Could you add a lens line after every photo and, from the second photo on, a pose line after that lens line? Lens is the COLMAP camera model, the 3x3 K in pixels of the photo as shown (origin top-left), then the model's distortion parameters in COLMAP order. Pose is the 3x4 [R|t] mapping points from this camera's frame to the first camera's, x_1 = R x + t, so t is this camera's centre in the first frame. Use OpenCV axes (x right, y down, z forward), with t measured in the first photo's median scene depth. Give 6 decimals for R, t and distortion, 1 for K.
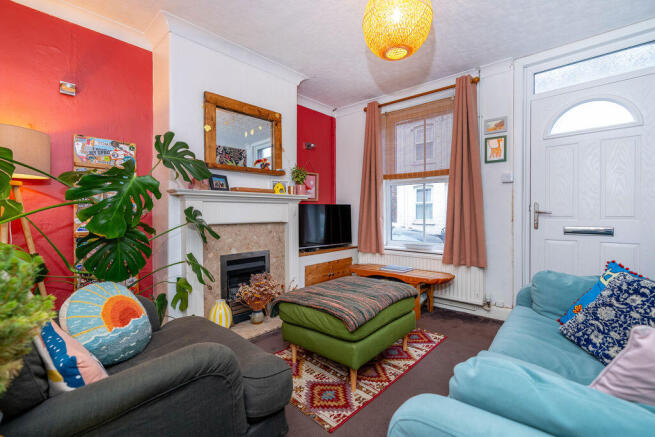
lens RADIAL K [[298.2, 0, 327.6], [0, 298.2, 215.8], [0, 0, 1]] dist [0.022807, 0.000027]
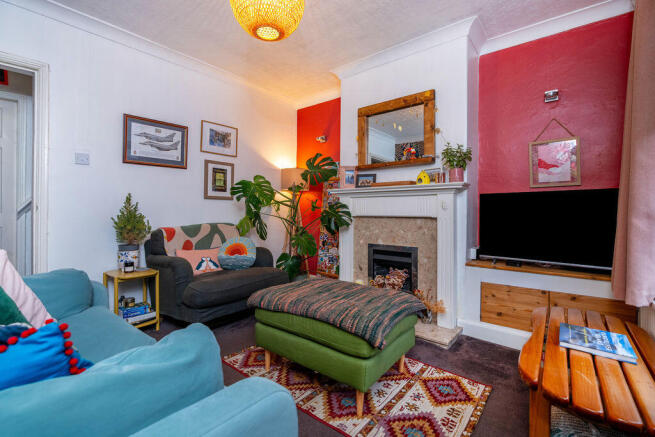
lens RADIAL K [[280.3, 0, 330.4], [0, 280.3, 219.6], [0, 0, 1]] dist [-0.046898, 0.000063]
pose [[0.078527, 0.047466, -0.995781, 0.655374], [-0.005582, 0.998871, 0.047173, -0.009328], [0.996896, 0.001854, 0.078703, 0.696035]]
